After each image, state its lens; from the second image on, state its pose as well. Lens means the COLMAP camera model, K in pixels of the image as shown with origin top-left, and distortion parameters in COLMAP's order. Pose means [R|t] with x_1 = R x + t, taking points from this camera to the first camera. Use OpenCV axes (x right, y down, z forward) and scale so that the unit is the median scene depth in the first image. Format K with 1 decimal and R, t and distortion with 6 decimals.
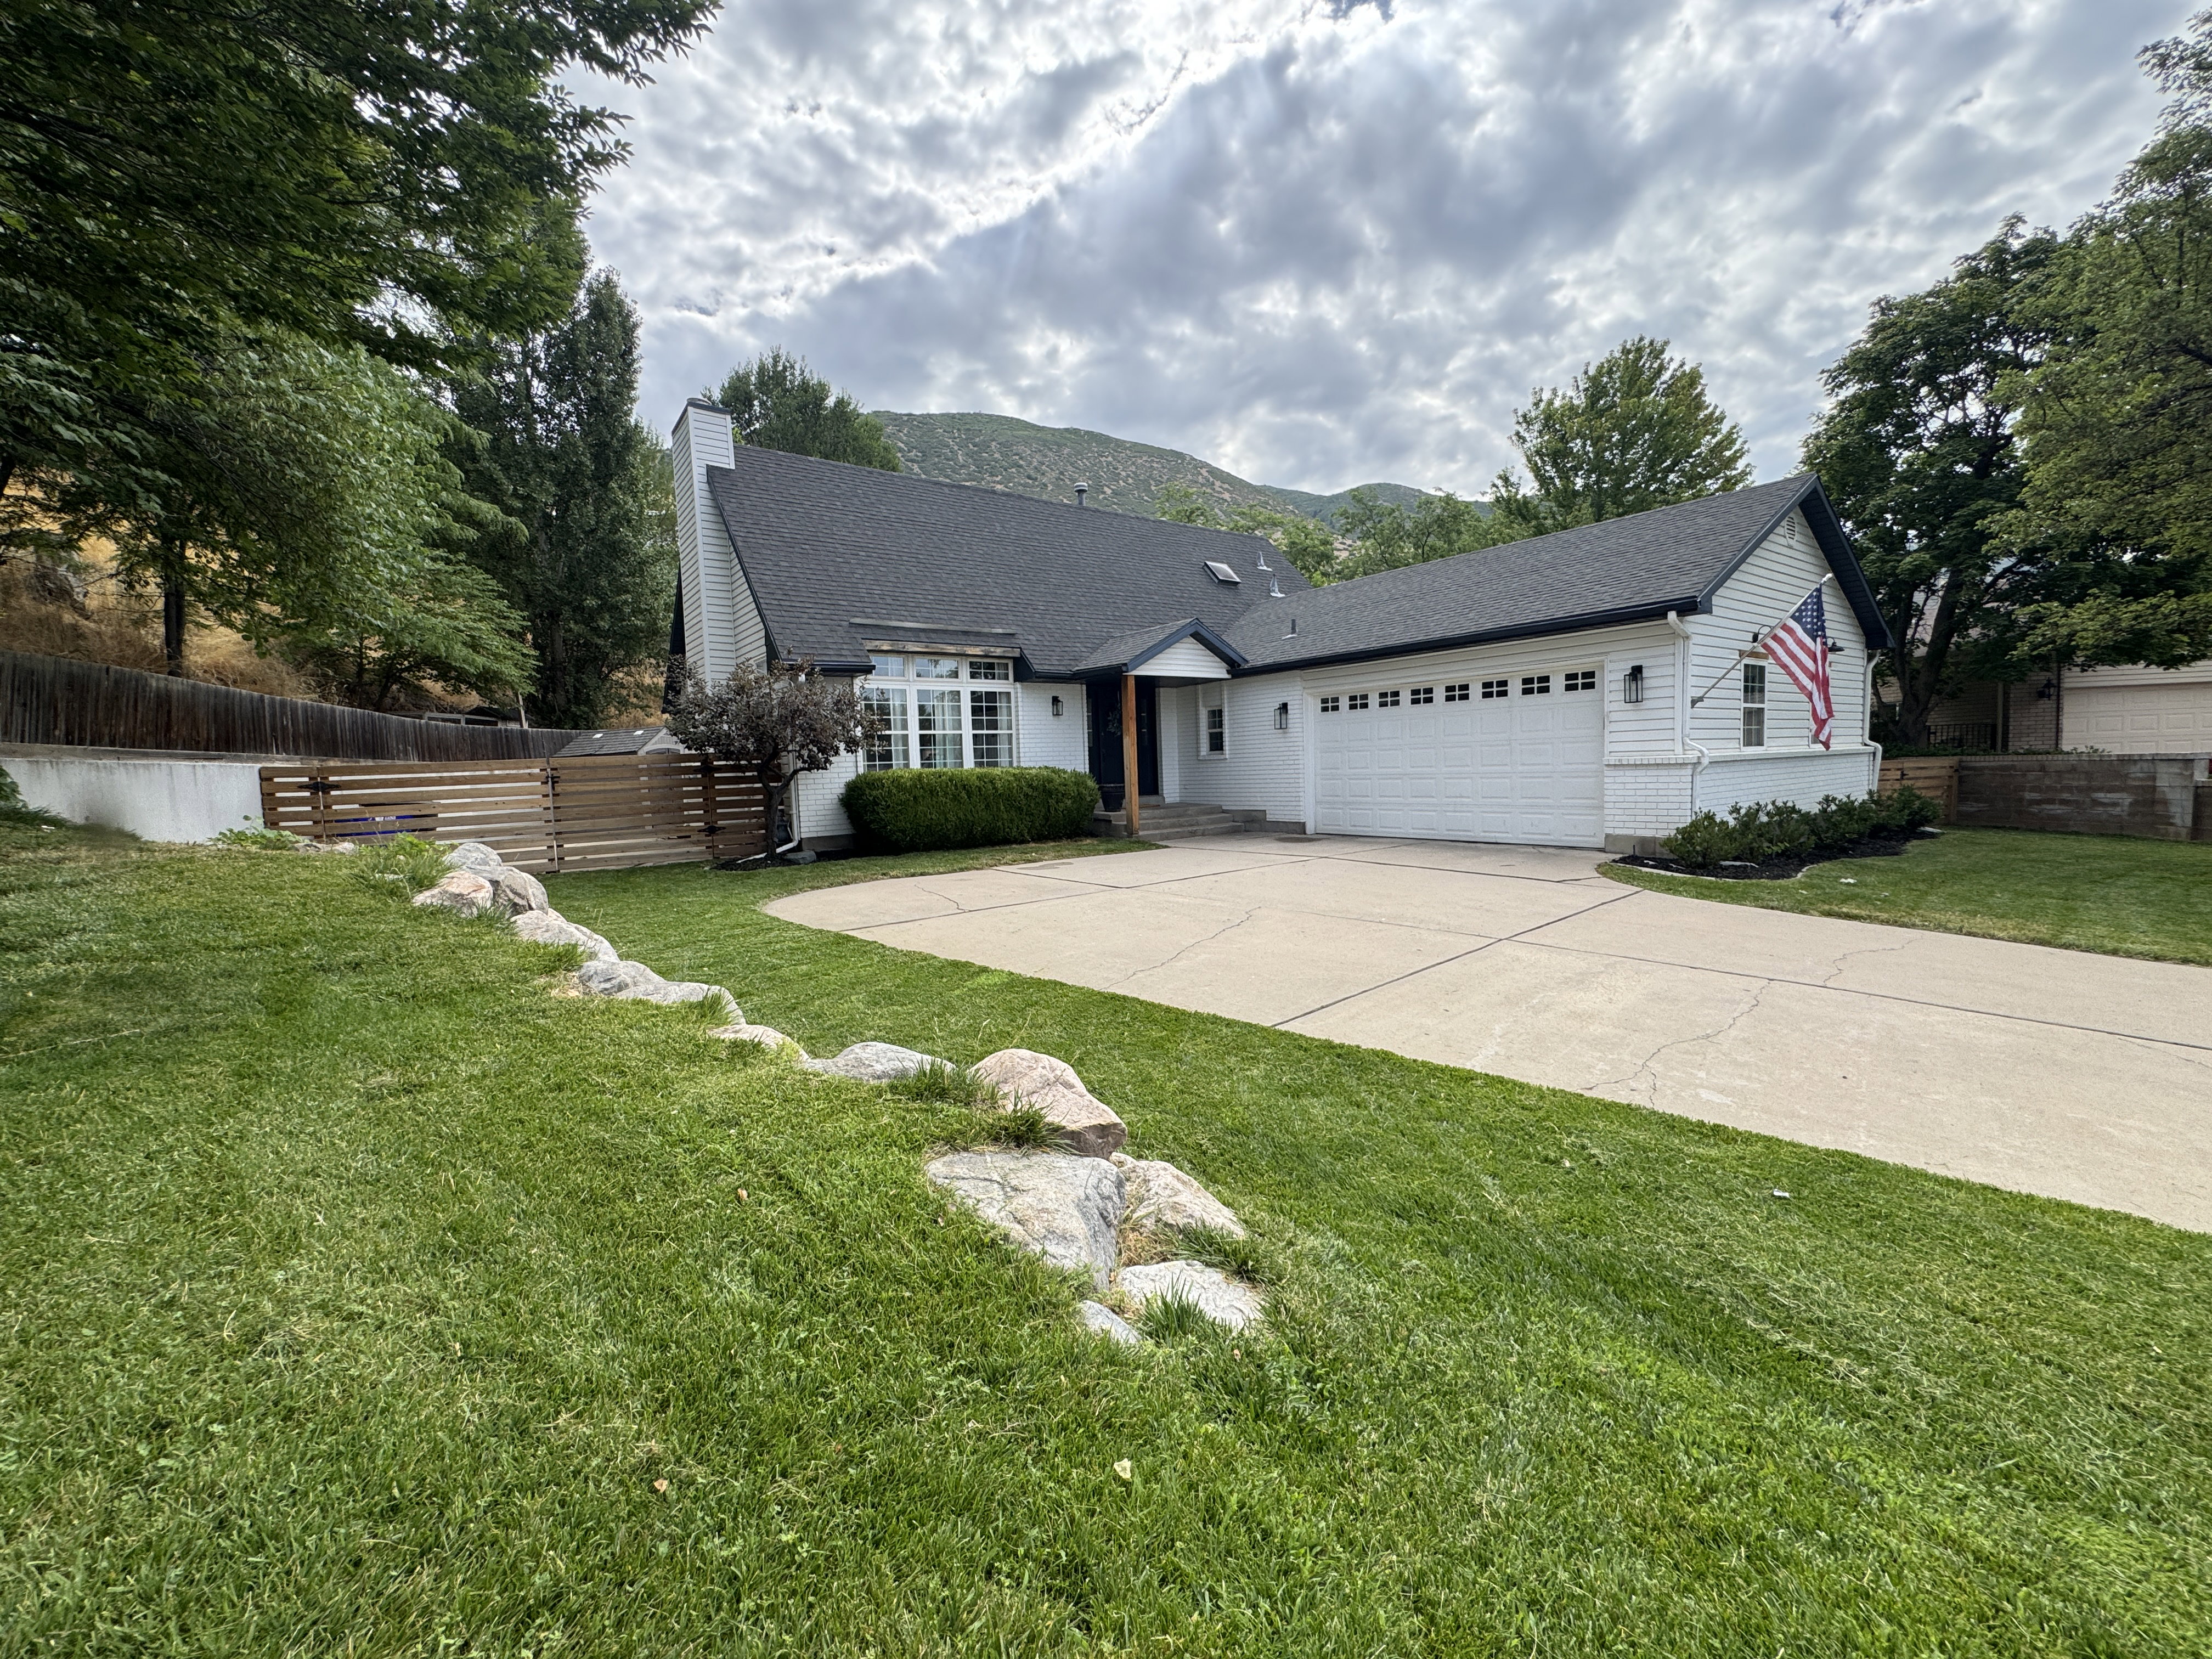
lens RADIAL K [[881.9, 0, 1106.9], [0, 881.9, 823.7], [0, 0, 1]] dist [-0.005080, 0.000407]
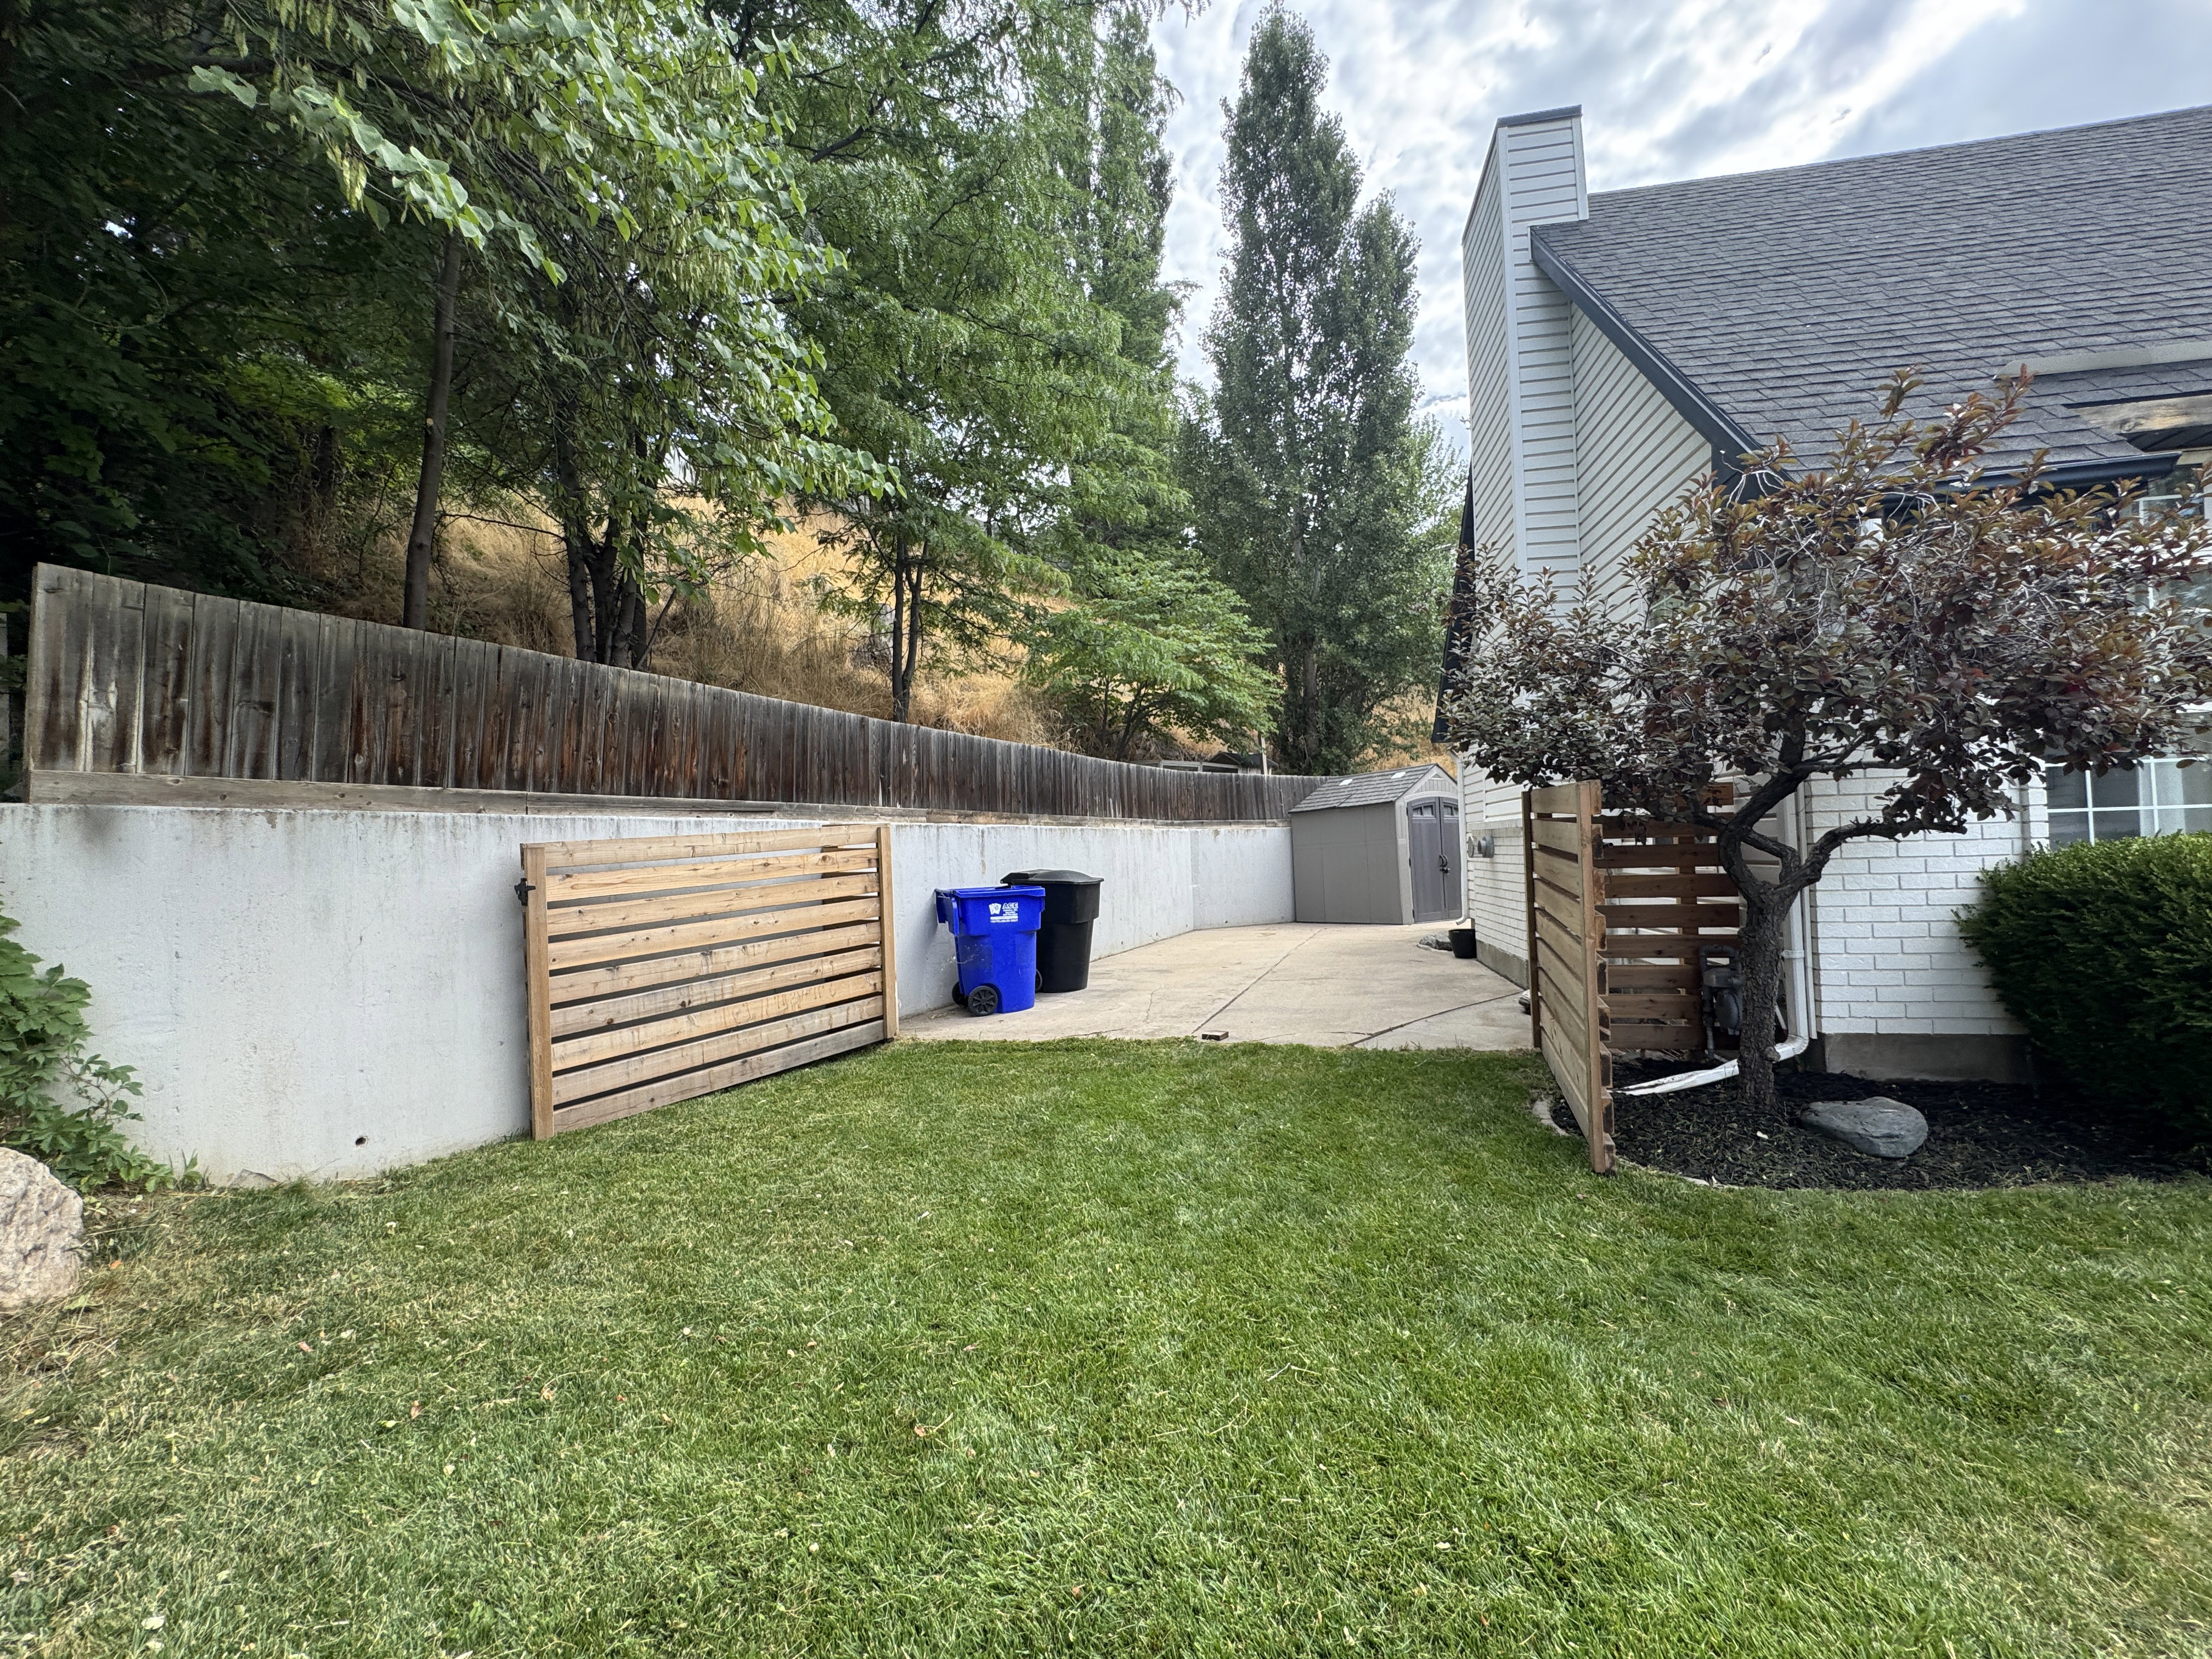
lens RADIAL K [[881.9, 0, 1105.2], [0, 881.9, 834.1], [0, 0, 1]] dist [-0.005080, 0.000407]
pose [[0.683944, 0.006398, -0.729507, -0.211180], [-0.045419, 0.998395, -0.033826, -0.026904], [0.728120, 0.056268, 0.683137, 0.416505]]
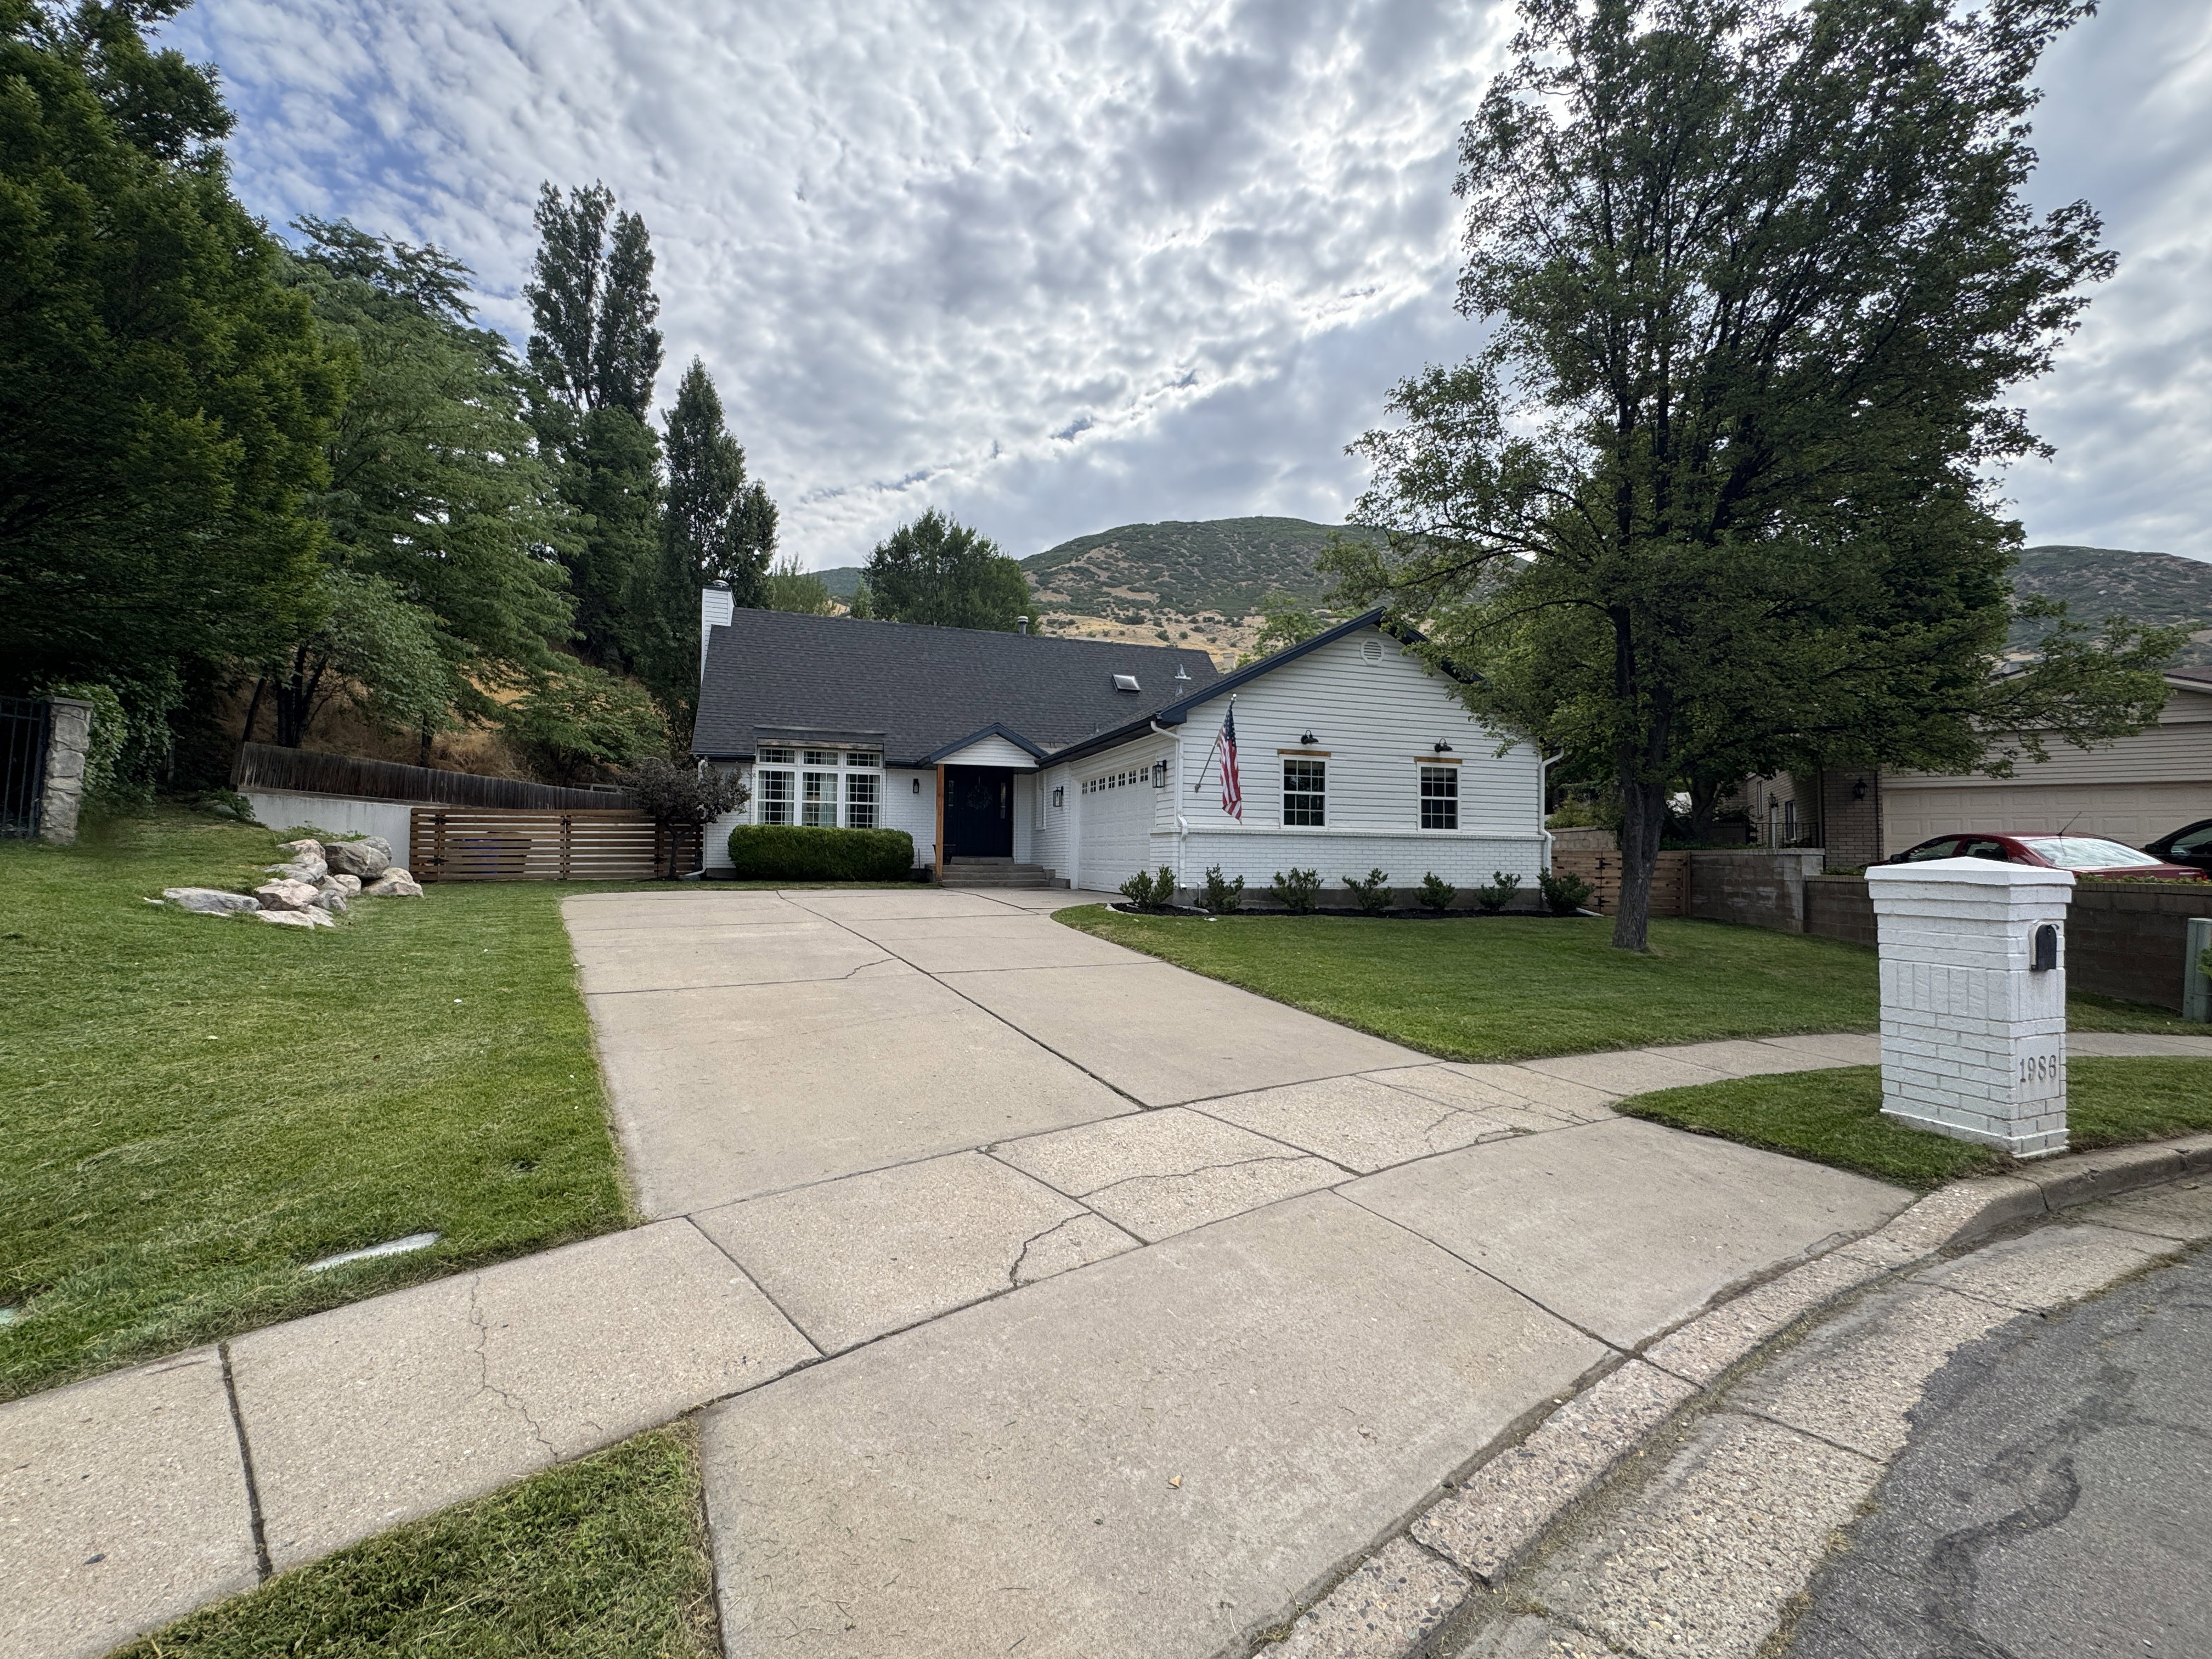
lens RADIAL K [[881.9, 0, 1110.3], [0, 881.9, 826.3], [0, 0, 1]] dist [-0.005080, 0.000407]
pose [[0.952915, 0.032428, -0.301500, 0.564808], [-0.061754, 0.994182, -0.088251, 0.026375], [0.296884, 0.102714, 0.949373, -0.173839]]
